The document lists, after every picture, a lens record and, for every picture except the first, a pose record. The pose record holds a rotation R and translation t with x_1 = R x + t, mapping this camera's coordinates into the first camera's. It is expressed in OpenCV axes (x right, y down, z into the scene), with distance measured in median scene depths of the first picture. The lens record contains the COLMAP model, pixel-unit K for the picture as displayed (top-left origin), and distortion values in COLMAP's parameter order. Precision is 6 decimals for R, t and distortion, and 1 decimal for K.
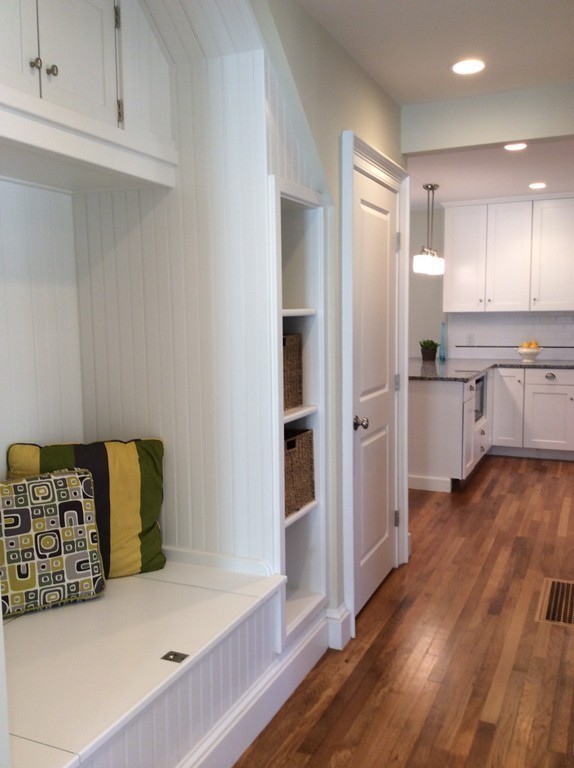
lens RADIAL K [[701.7, 0, 287.0], [0, 701.7, 384.0], [0, 0, 1]] dist [0.139360, -0.268495]
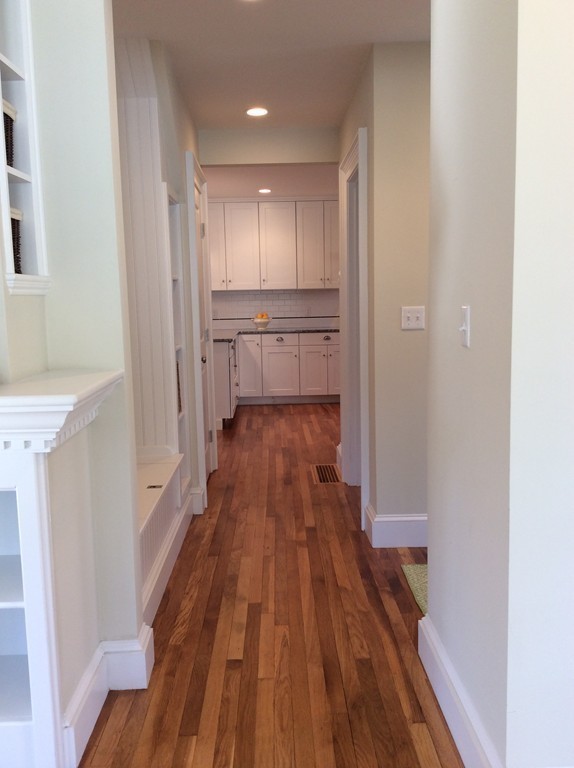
lens RADIAL K [[701.7, 0, 287.0], [0, 701.7, 384.0], [0, 0, 1]] dist [0.139360, -0.268495]
pose [[0.905630, -0.063979, 0.419216, -0.213529], [0.058801, 0.997950, 0.025276, 0.051407], [-0.419973, 0.001760, 0.907535, -0.224760]]
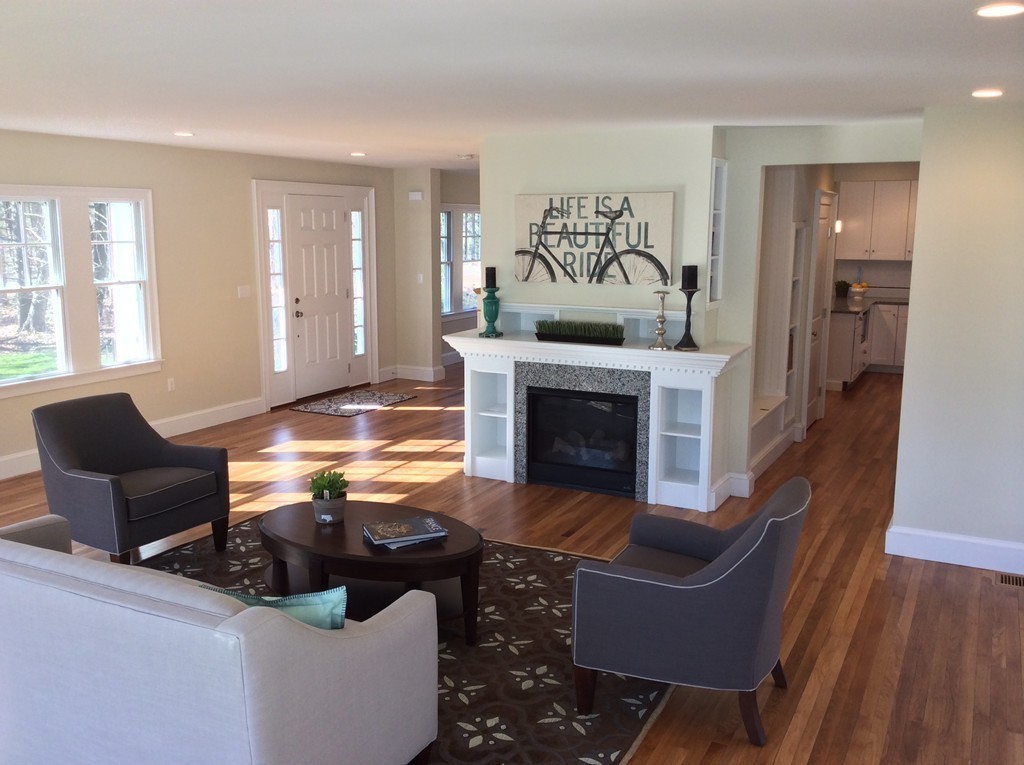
lens RADIAL K [[935.6, 0, 512.0], [0, 935.6, 382.5], [0, 0, 1]] dist [0.139360, -0.268495]
pose [[0.998117, 0.023924, -0.056485, -0.369029], [-0.019909, 0.997305, 0.070608, 0.015140], [0.058022, -0.069350, 0.995904, -1.070300]]
